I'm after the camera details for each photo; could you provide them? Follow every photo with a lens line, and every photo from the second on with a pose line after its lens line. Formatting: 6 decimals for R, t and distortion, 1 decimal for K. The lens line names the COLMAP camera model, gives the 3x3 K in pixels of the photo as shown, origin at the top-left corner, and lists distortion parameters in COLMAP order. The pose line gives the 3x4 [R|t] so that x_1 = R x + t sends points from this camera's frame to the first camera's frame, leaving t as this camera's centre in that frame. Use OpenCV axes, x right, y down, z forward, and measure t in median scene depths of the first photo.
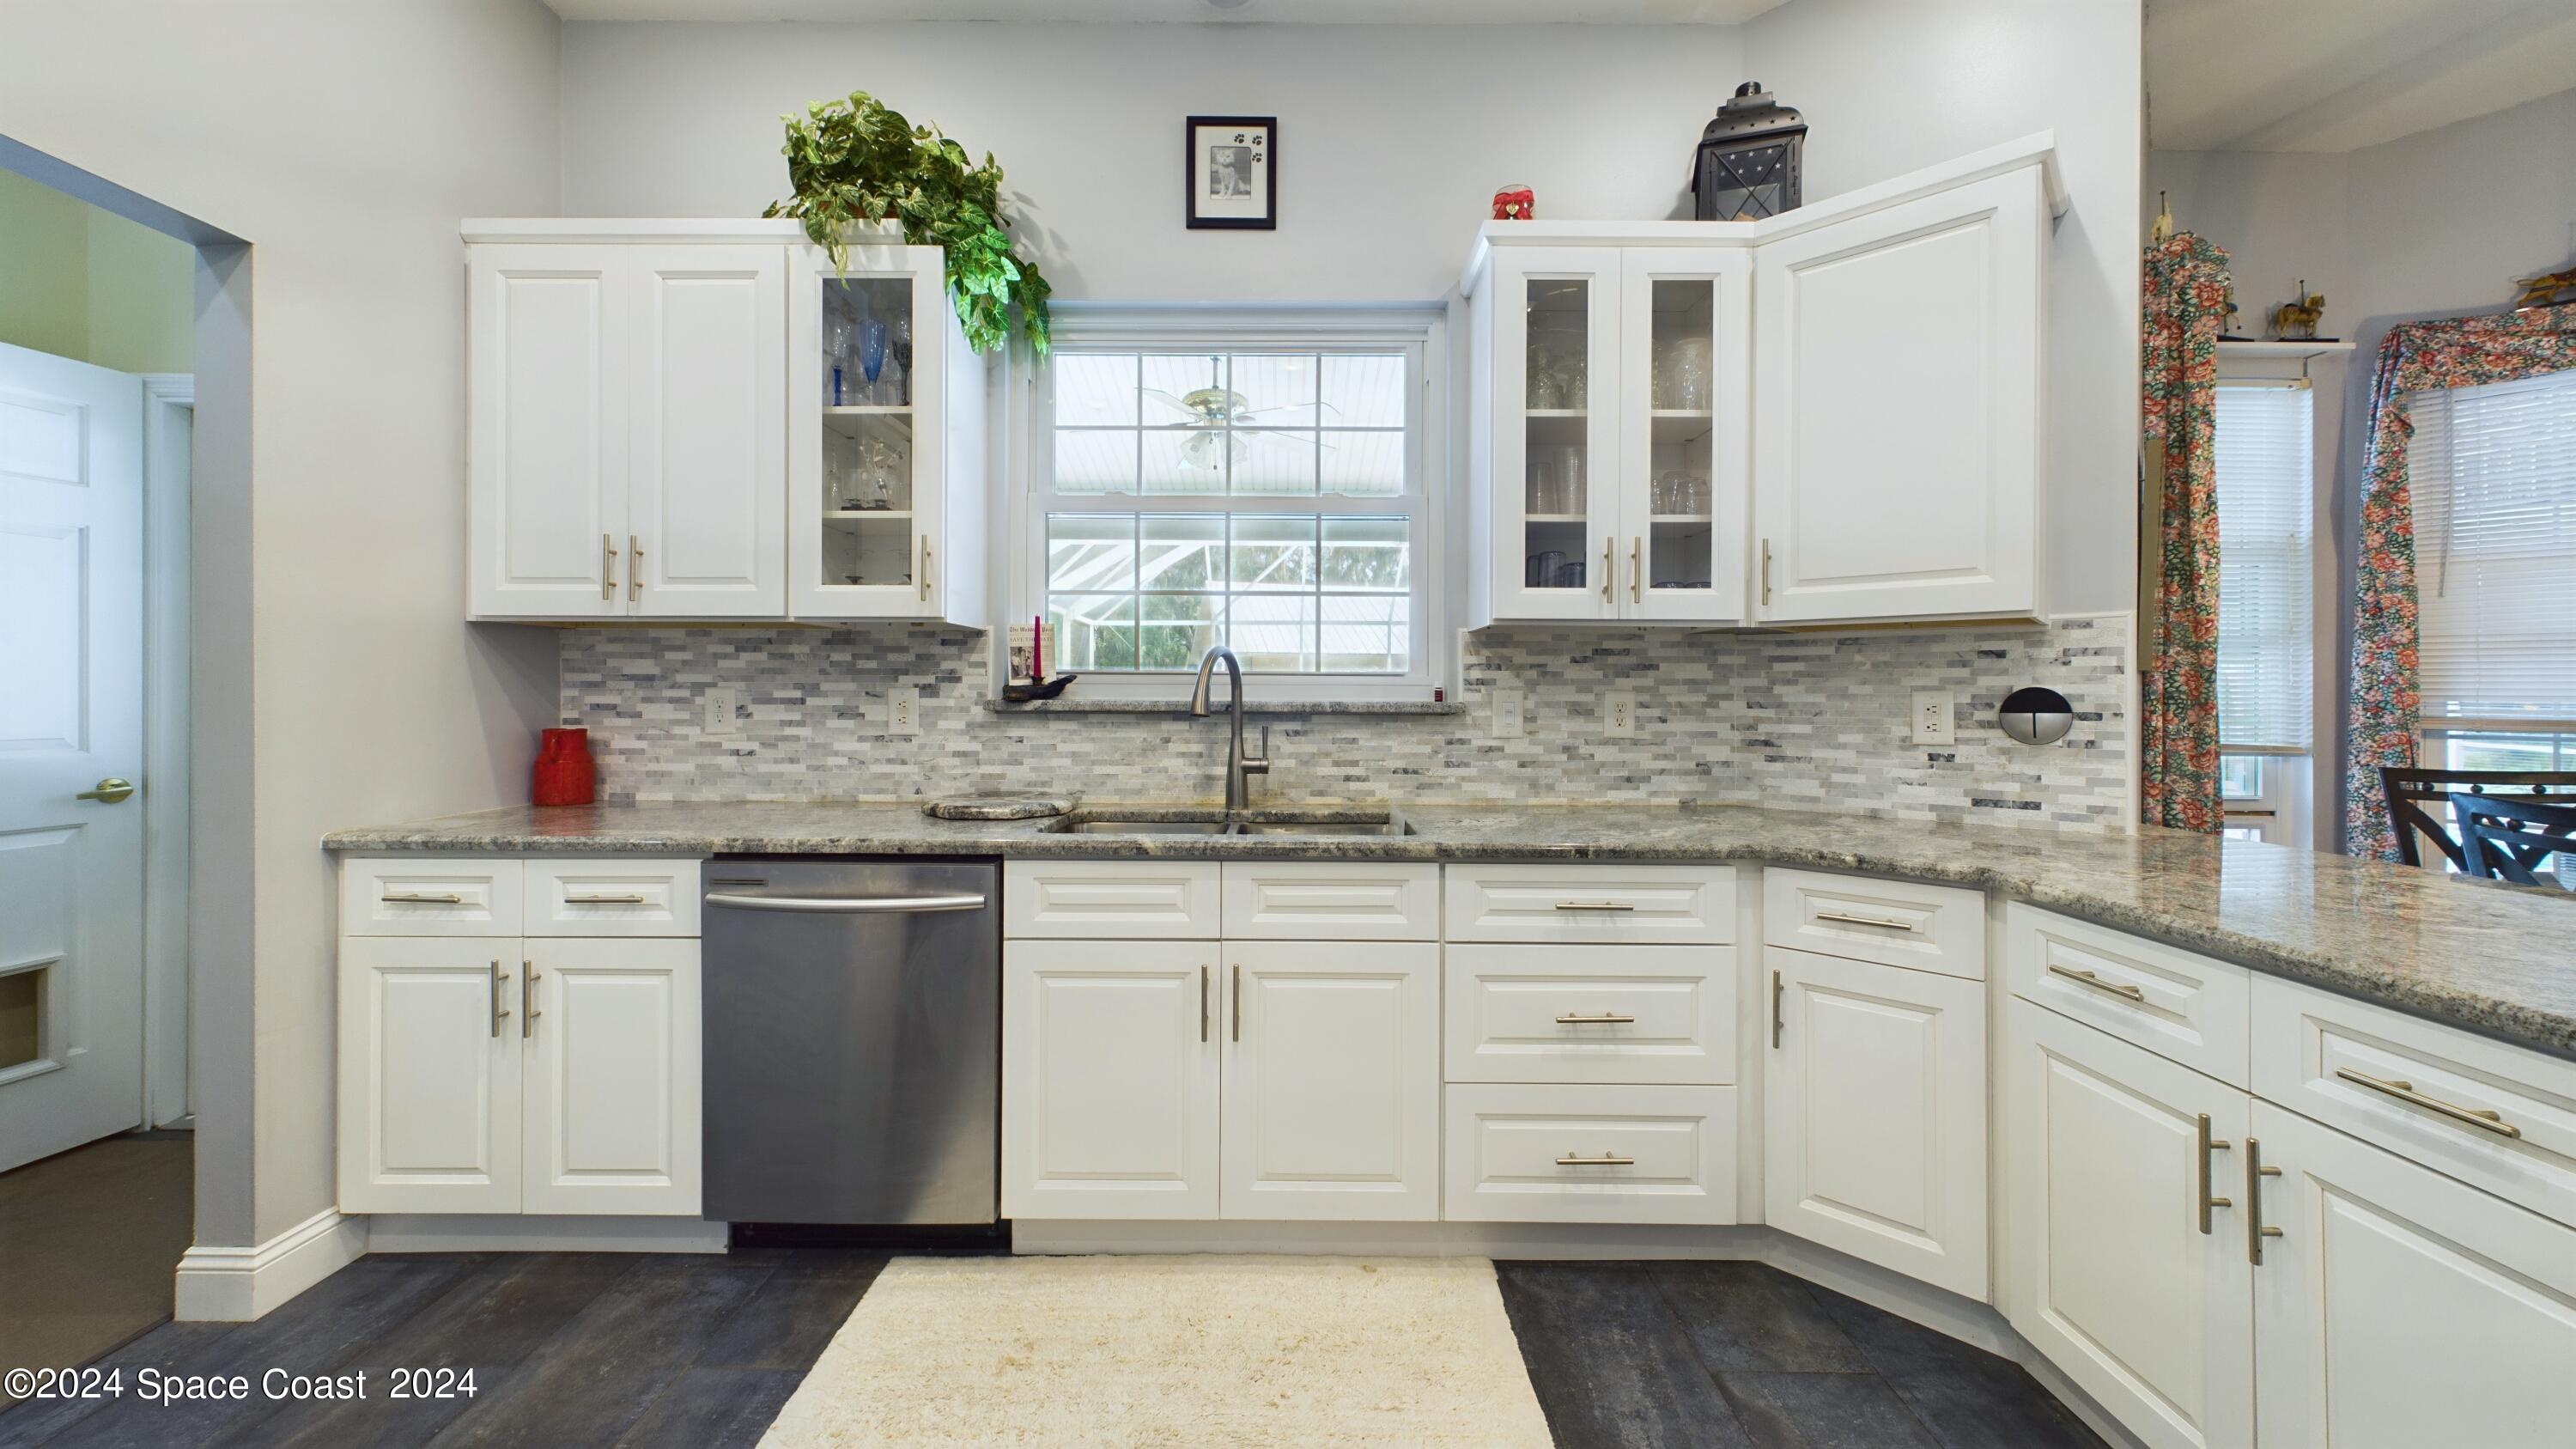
lens RADIAL K [[937.5, 0, 1287.9], [0, 937.5, 691.1], [0, 0, 1]] dist [0.000086, -0.000044]
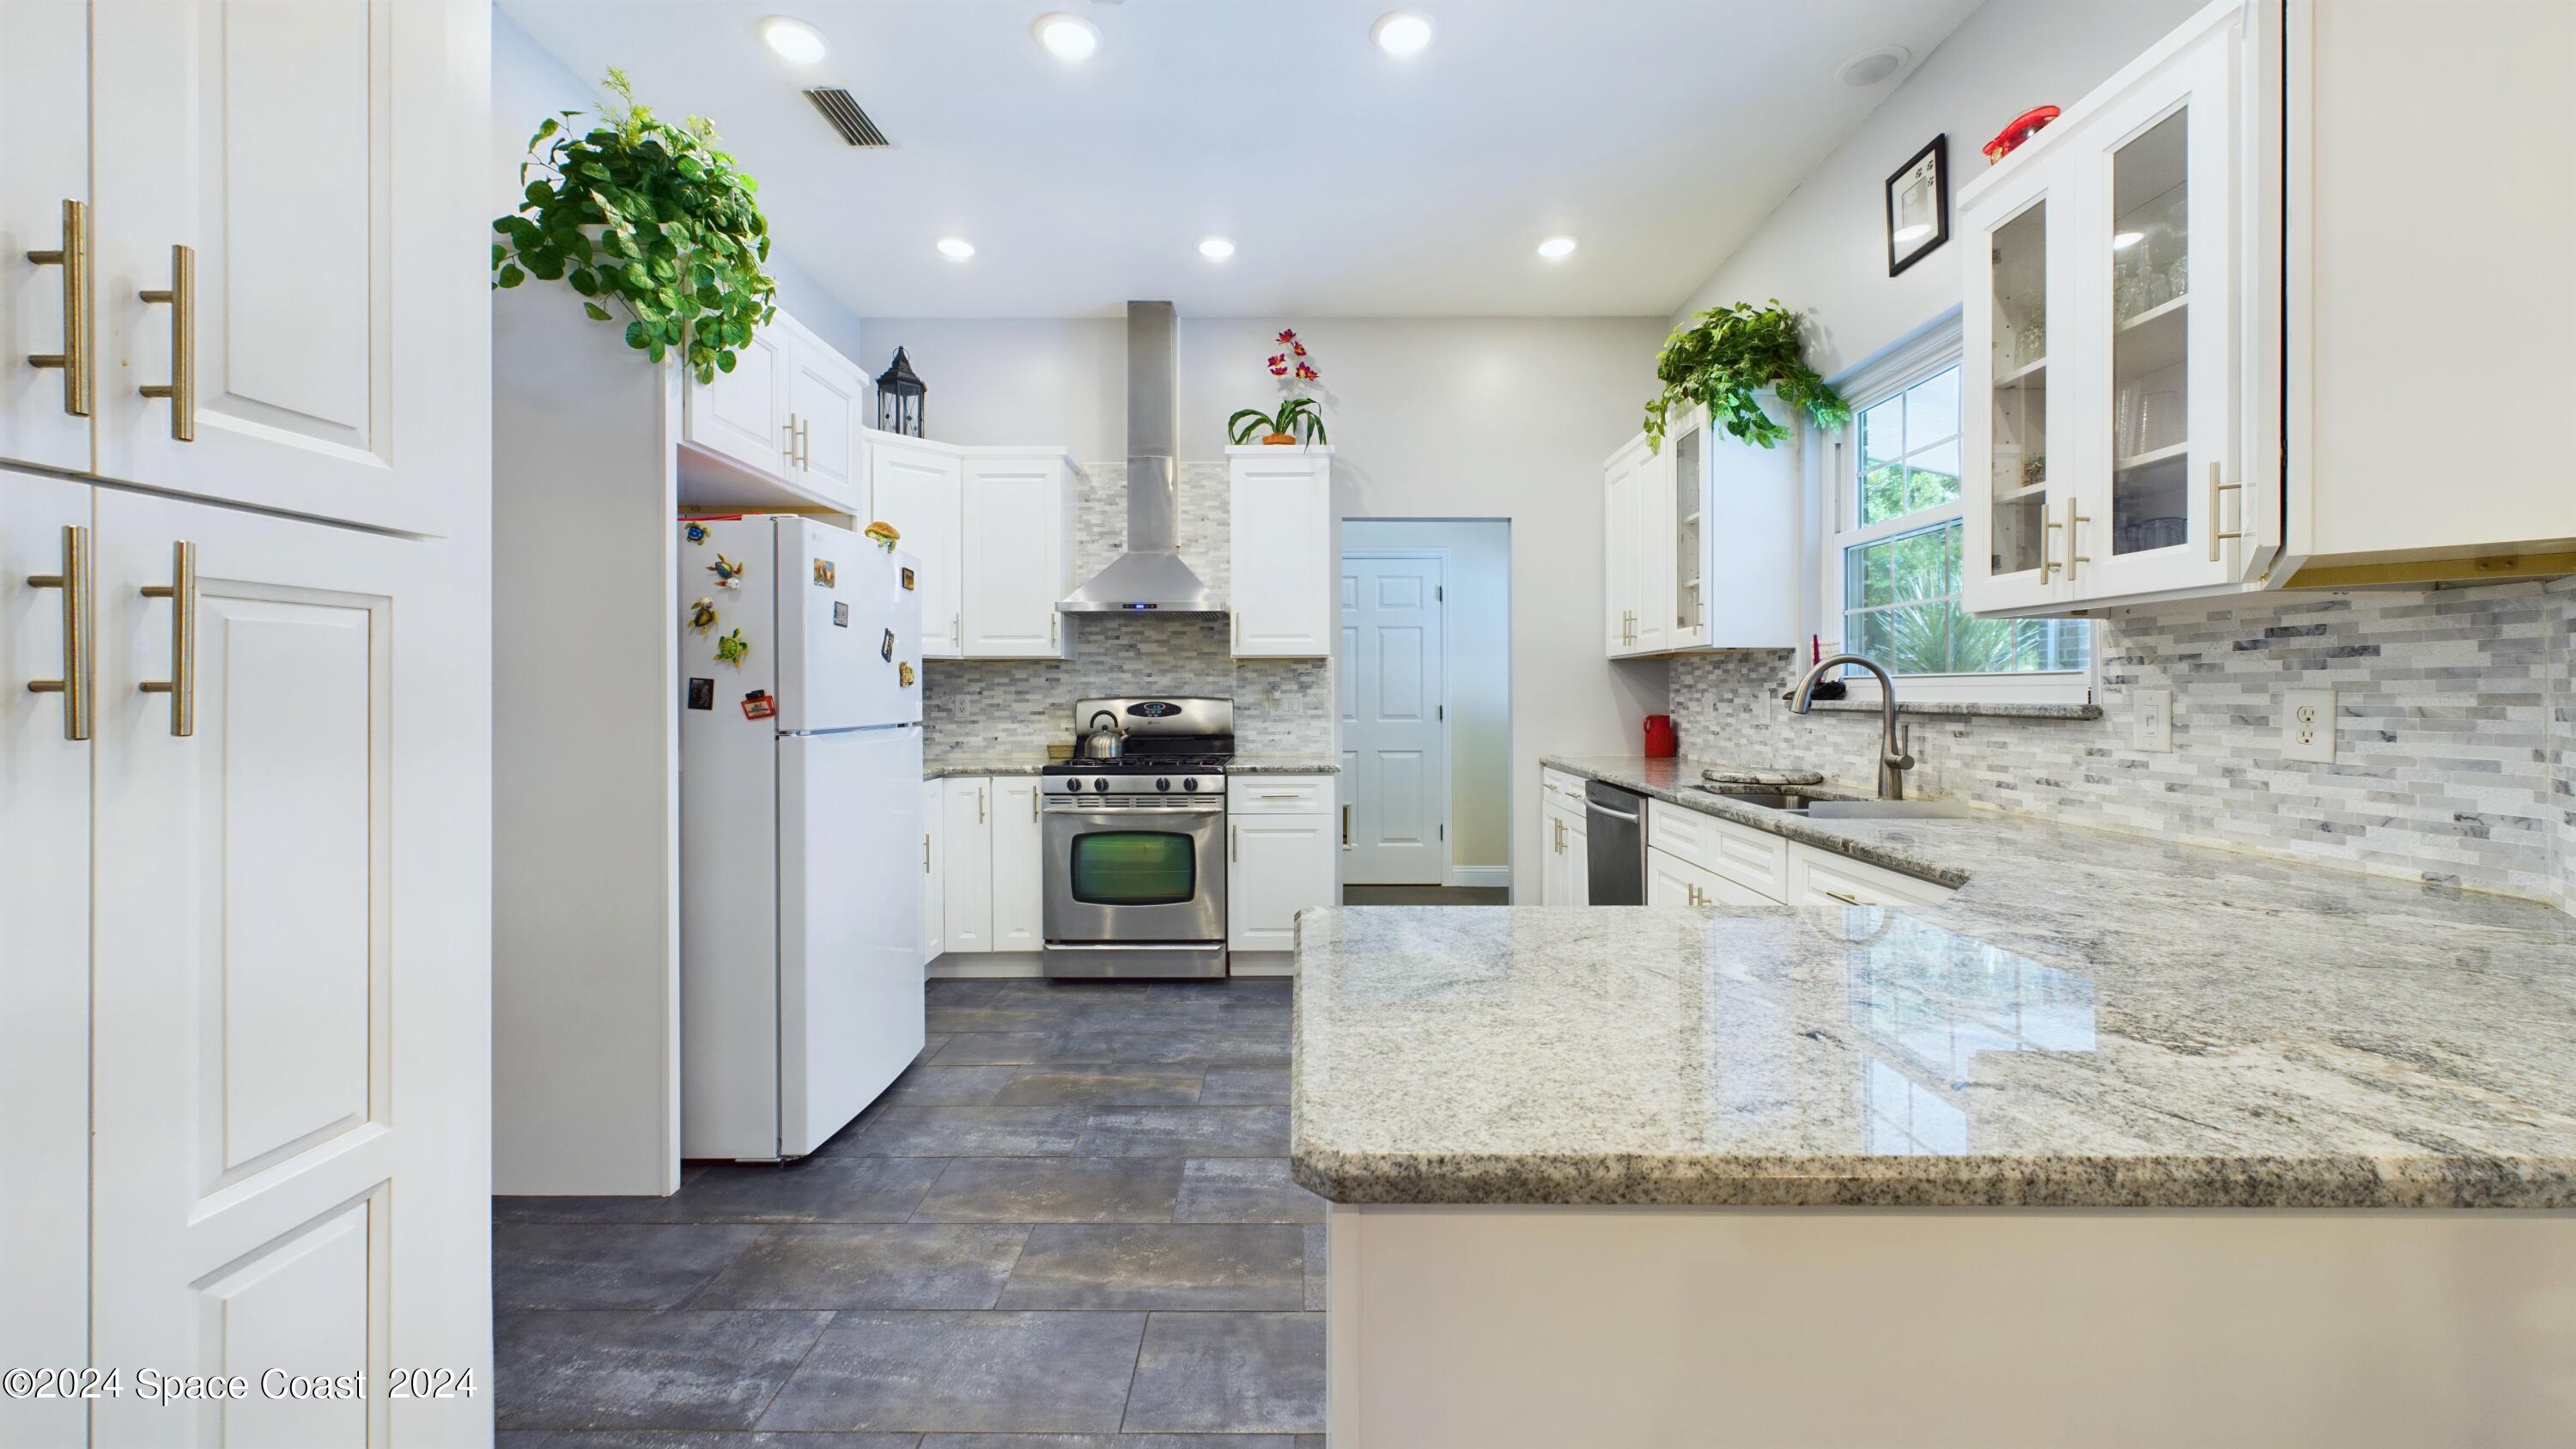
lens RADIAL K [[937.5, 0, 1287.9], [0, 937.5, 691.1], [0, 0, 1]] dist [0.000086, -0.000044]
pose [[-0.000885, -0.006144, -0.999981, 1.010678], [-0.002107, 0.999979, -0.006142, 0.006382], [0.999997, 0.002102, -0.000898, 0.285326]]
